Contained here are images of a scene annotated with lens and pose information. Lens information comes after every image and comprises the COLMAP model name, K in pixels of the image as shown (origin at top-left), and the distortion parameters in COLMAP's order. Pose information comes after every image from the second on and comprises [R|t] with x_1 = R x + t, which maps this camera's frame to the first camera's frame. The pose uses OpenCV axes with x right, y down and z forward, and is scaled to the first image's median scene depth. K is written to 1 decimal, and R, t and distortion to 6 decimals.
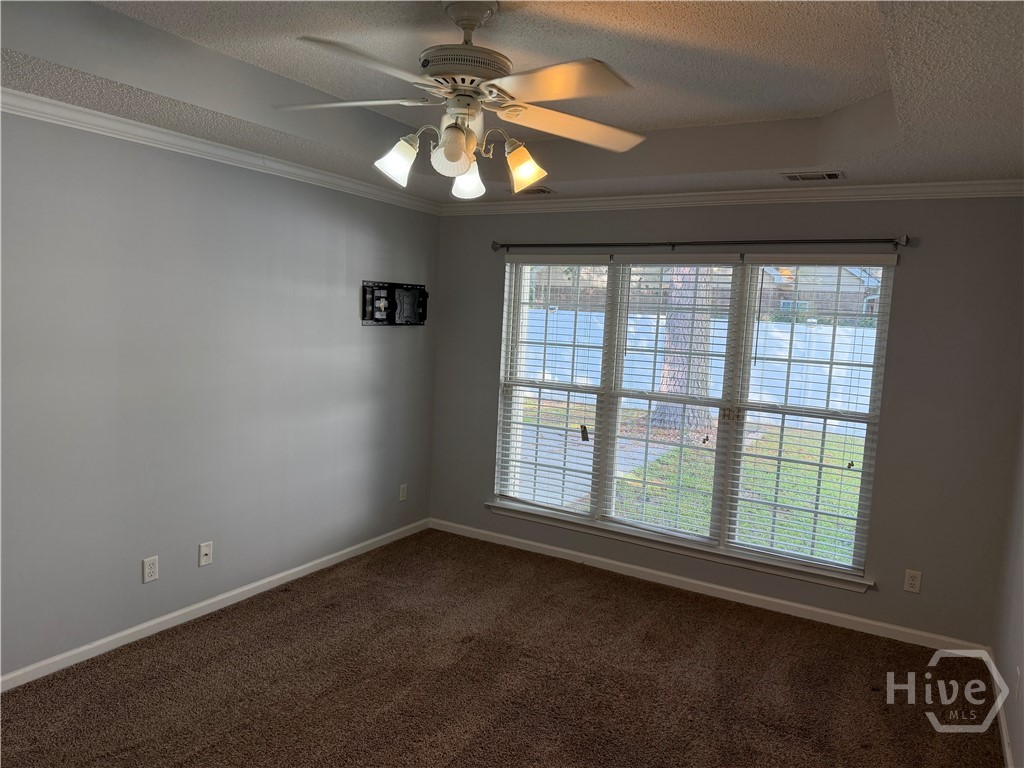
lens RADIAL K [[731.1, 0, 515.5], [0, 731.1, 383.7], [0, 0, 1]] dist [0.064929, -0.079415]
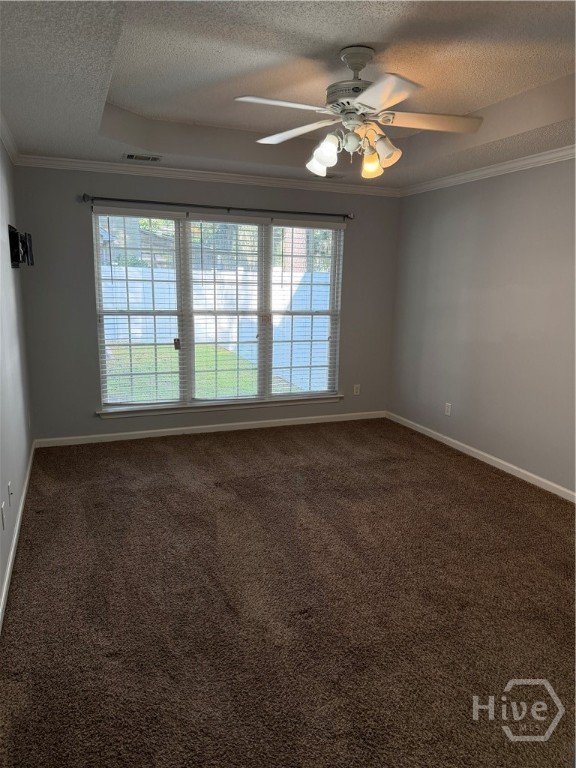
lens RADIAL K [[548.3, 0, 298.3], [0, 548.3, 401.1], [0, 0, 1]] dist [0.064929, -0.079415]
pose [[0.600162, -0.208678, 0.772178, -0.649118], [0.085966, 0.976605, 0.197108, -0.014805], [-0.795245, -0.051916, 0.604061, 0.179727]]
